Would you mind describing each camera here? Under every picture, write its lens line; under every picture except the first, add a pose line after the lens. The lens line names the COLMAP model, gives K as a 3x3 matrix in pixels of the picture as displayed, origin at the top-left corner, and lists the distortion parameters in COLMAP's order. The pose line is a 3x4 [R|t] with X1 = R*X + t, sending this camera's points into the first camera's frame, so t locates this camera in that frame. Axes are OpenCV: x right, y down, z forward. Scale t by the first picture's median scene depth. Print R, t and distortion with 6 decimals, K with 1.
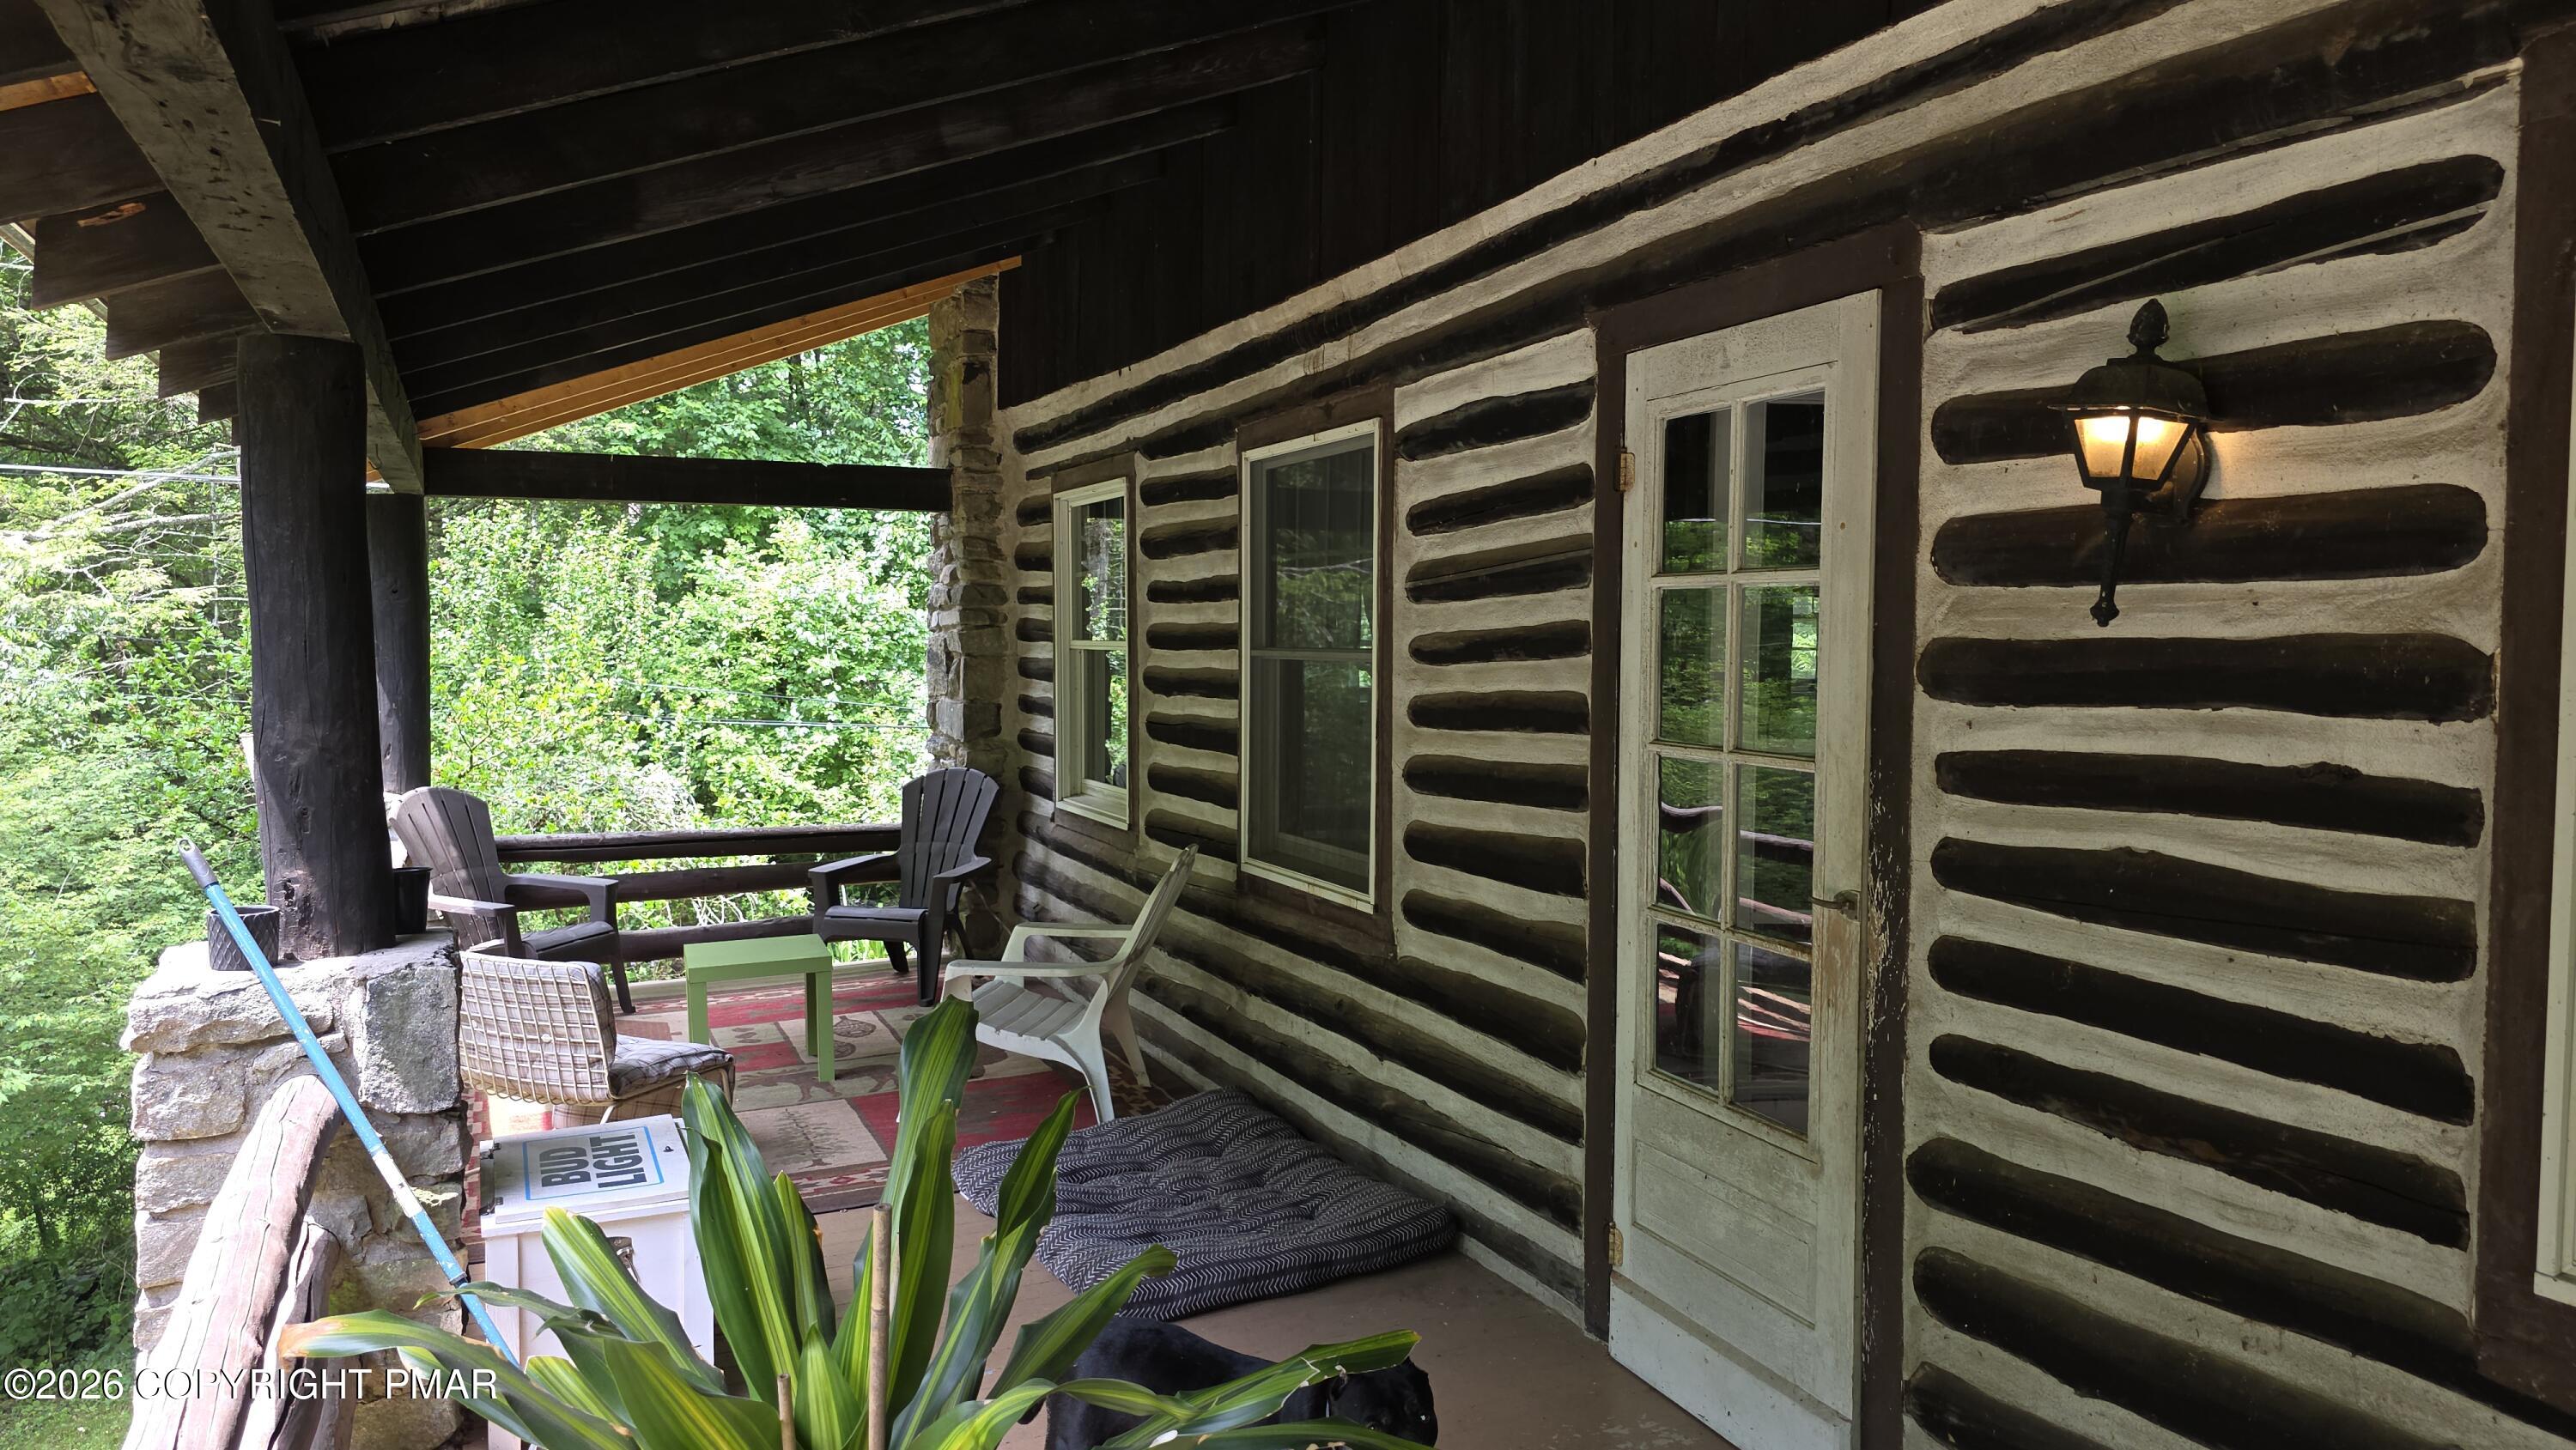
lens RADIAL K [[1766.2, 0, 1288.9], [0, 1766.2, 728.6], [0, 0, 1]] dist [0.046129, -0.014675]
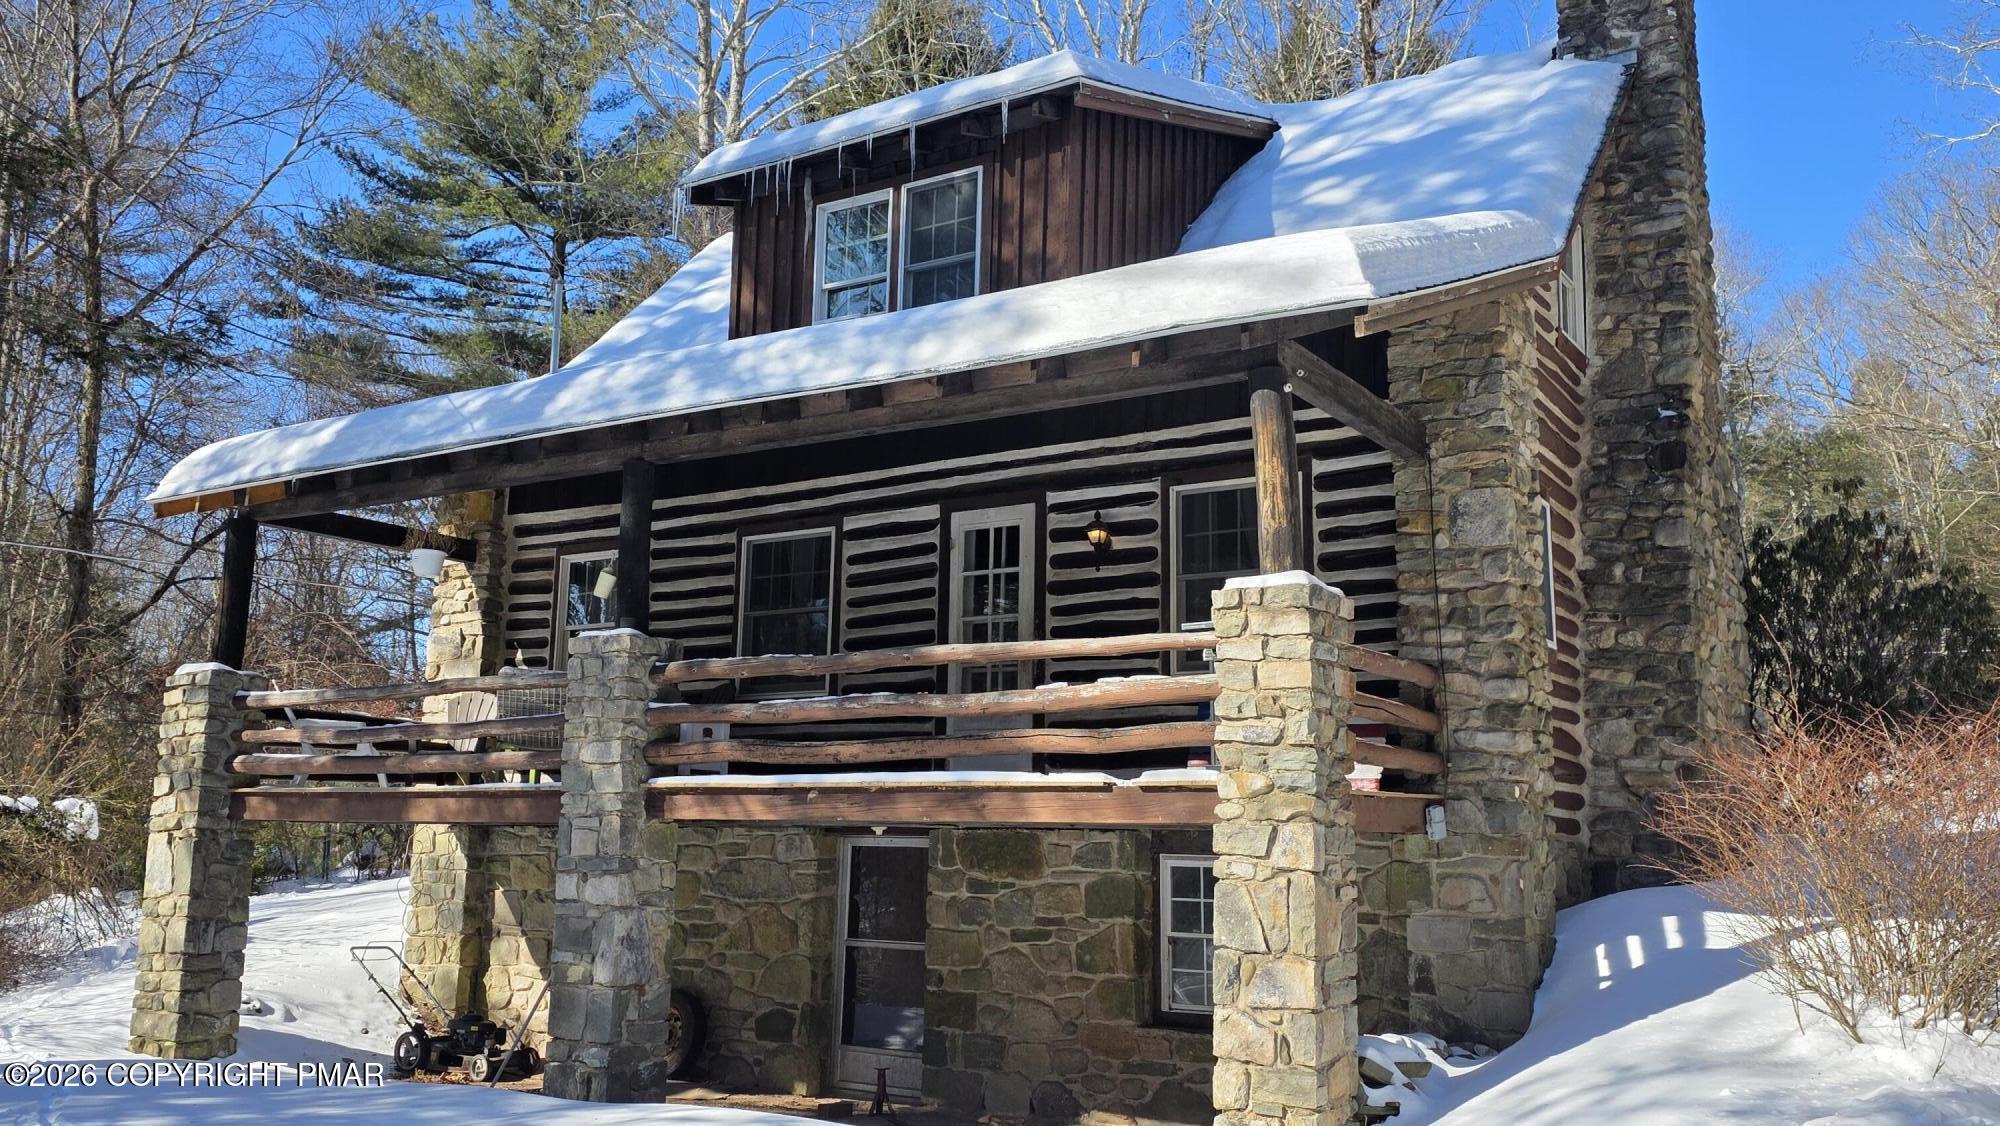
lens RADIAL K [[1678.2, 0, 984.5], [0, 1678.2, 560.0], [0, 0, 1]] dist [0.102724, -0.014123]
pose [[0.842529, 0.094444, 0.530307, -1.539543], [0.018483, 0.978860, -0.203693, 0.574867], [-0.538334, 0.181419, 0.822973, -1.814376]]
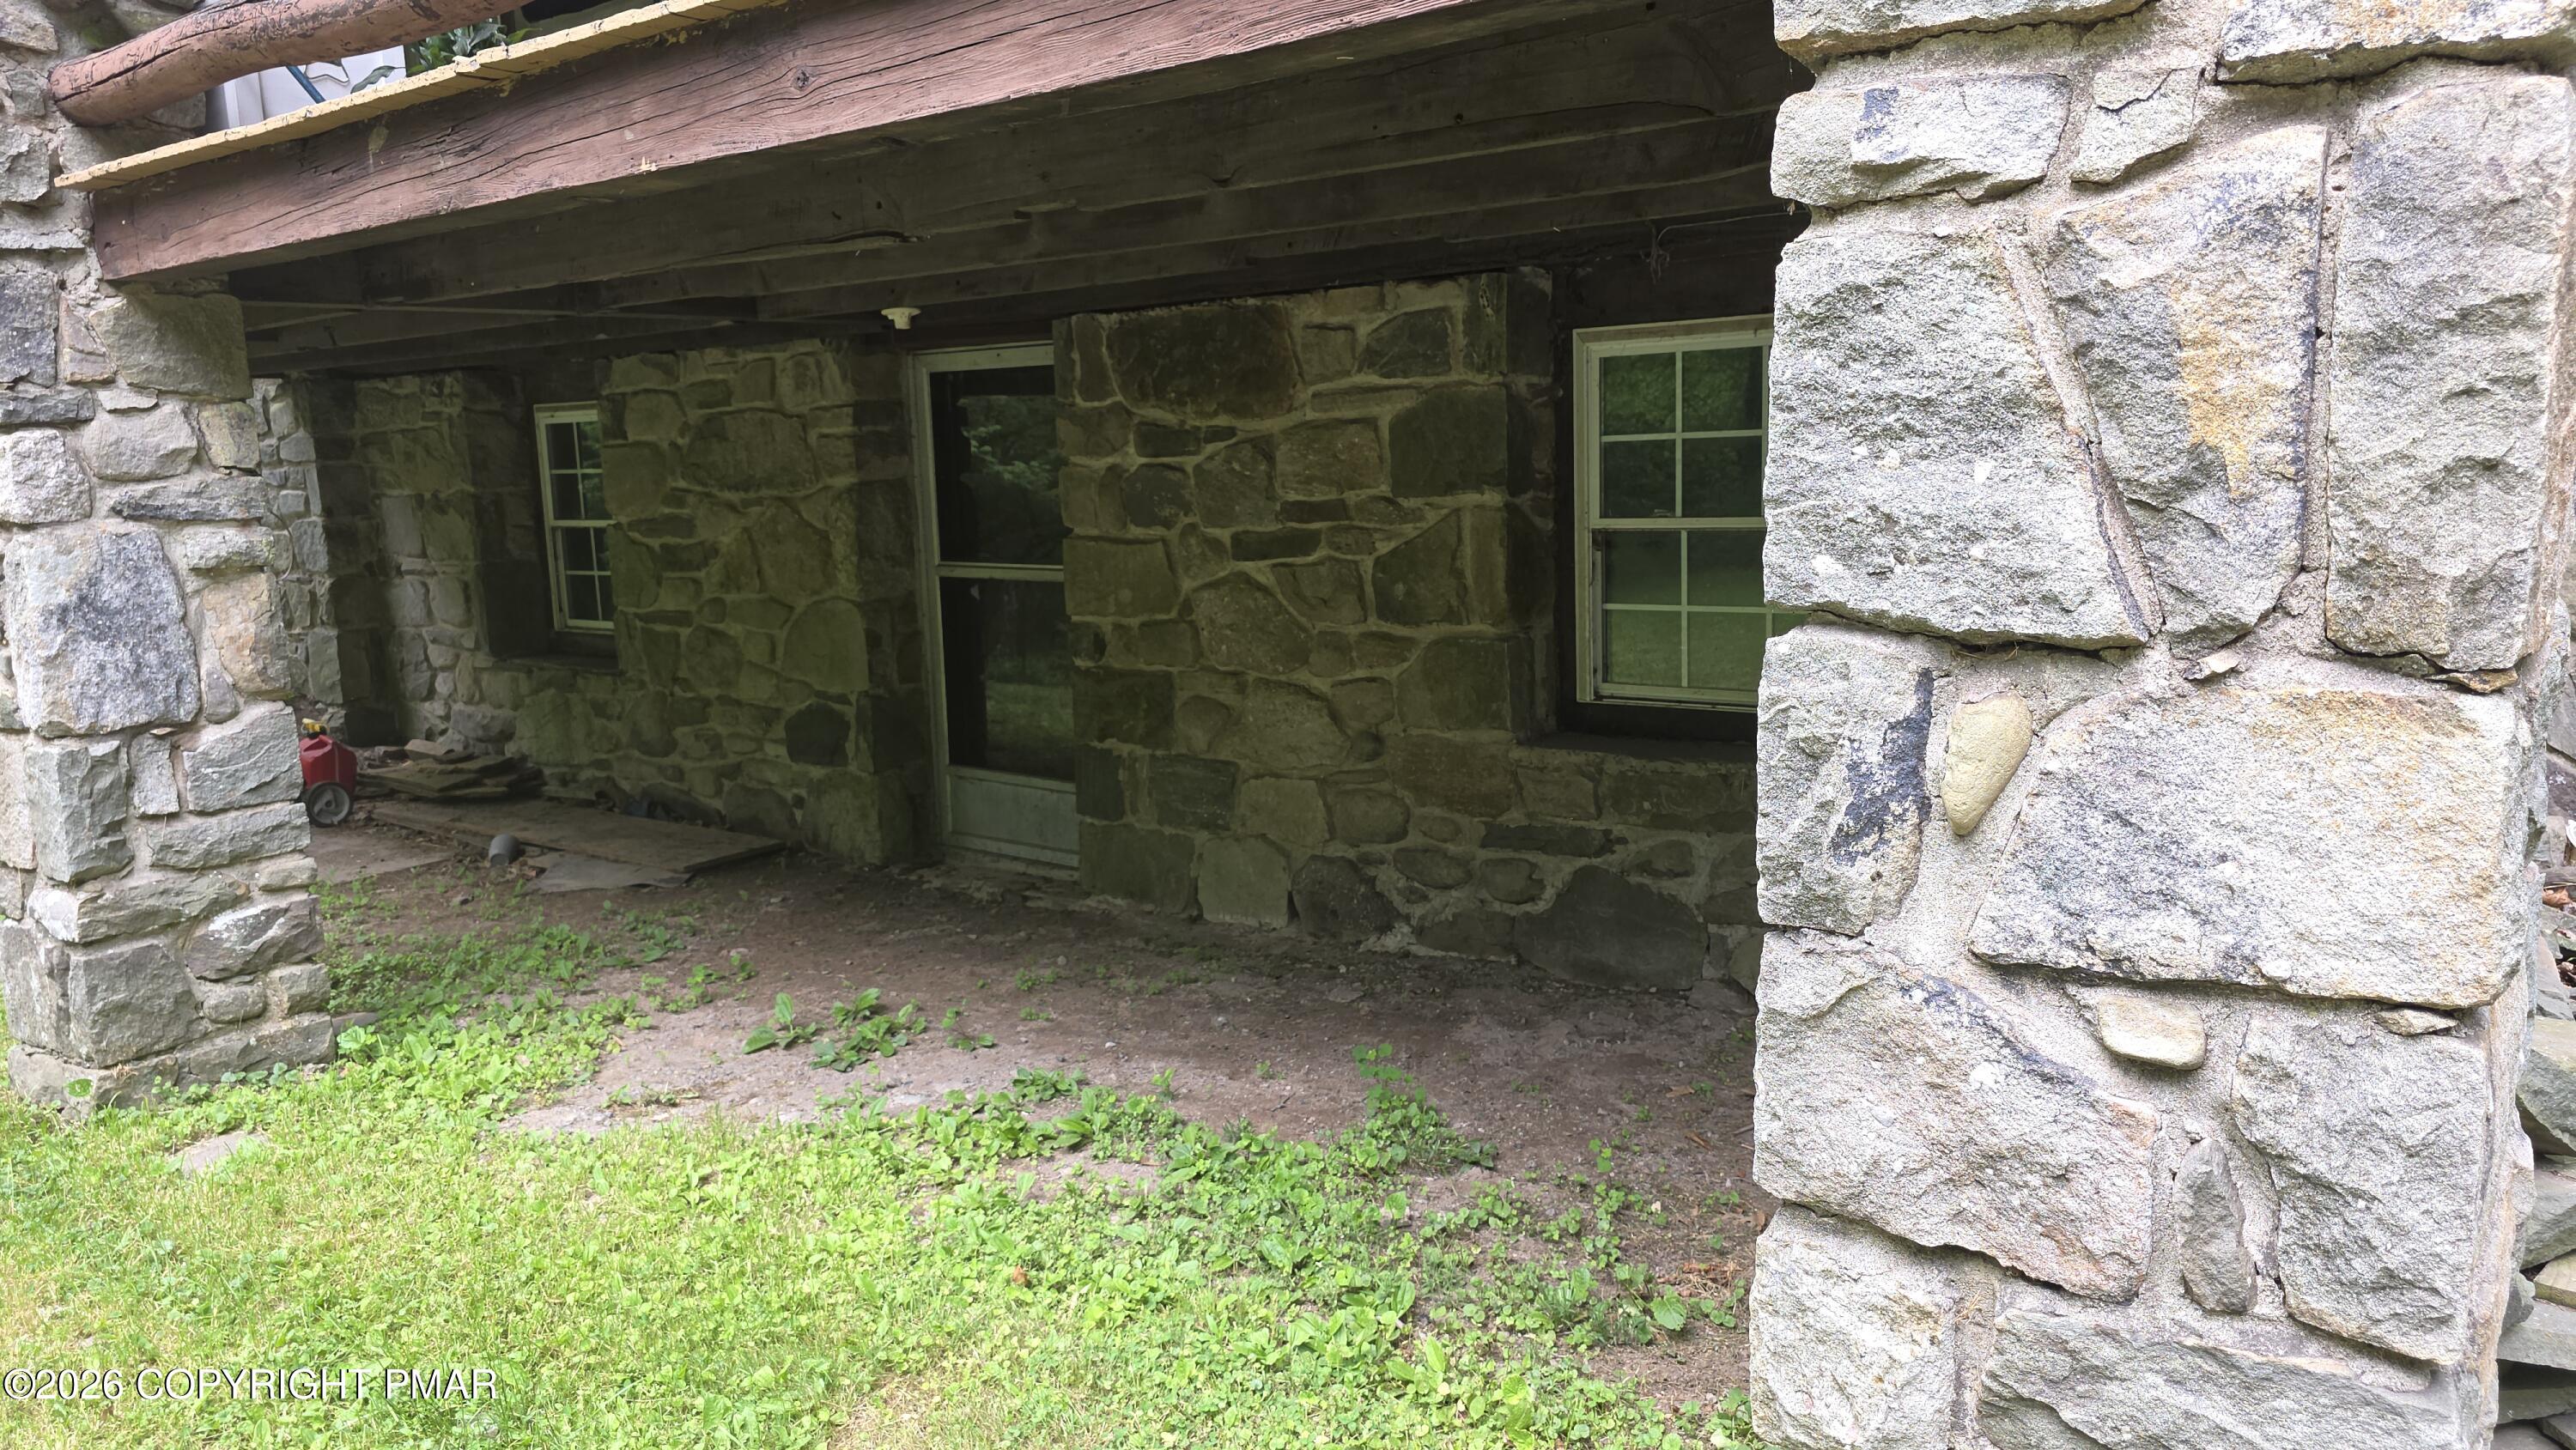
lens RADIAL K [[1766.2, 0, 1309.0], [0, 1766.2, 714.9], [0, 0, 1]] dist [0.046129, -0.014675]
pose [[0.877673, -0.115190, 0.465211, -0.394310], [0.068098, 0.990811, 0.116859, 0.593294], [-0.474397, -0.070884, 0.877452, -0.427012]]
